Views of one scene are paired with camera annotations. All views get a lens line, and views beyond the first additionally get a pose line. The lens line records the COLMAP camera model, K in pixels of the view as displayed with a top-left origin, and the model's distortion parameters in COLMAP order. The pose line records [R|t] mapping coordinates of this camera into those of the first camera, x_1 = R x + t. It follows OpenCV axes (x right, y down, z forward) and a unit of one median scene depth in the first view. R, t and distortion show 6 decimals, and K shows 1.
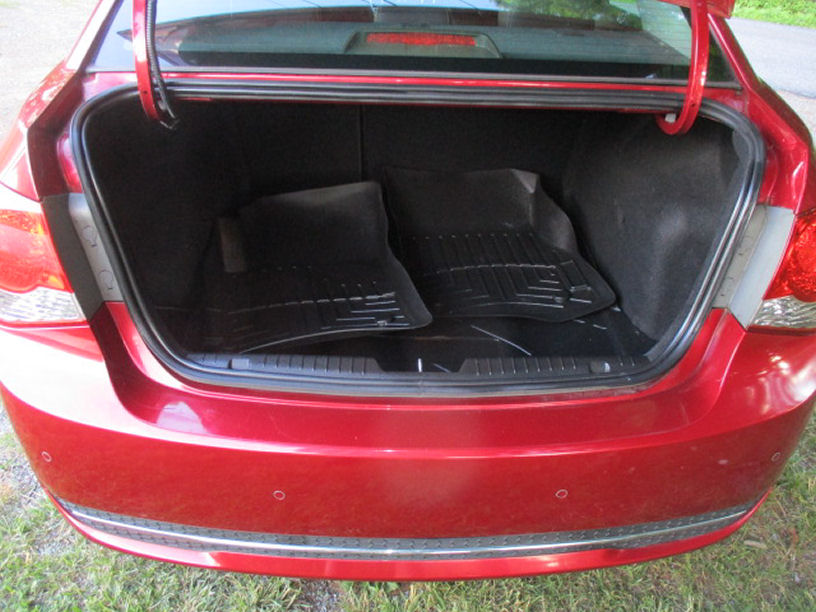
lens RADIAL K [[678.9, 0, 423.6], [0, 678.9, 294.7], [0, 0, 1]] dist [-0.016272, 0.004354]
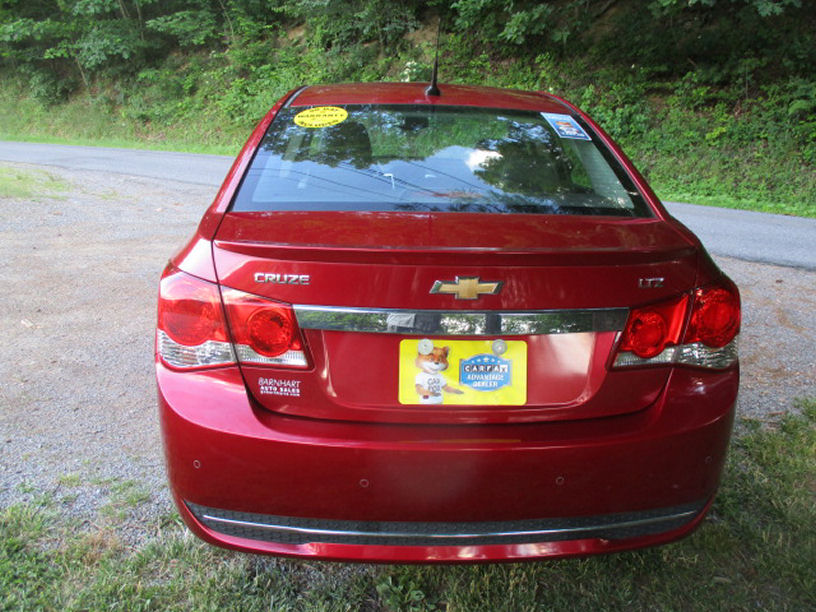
lens RADIAL K [[678.9, 0, 426.3], [0, 678.9, 291.4], [0, 0, 1]] dist [-0.016272, 0.004354]
pose [[0.999584, -0.013950, 0.025250, -0.192334], [0.020246, 0.962759, -0.269601, 0.506151], [-0.020548, 0.270000, 0.962641, -0.849849]]
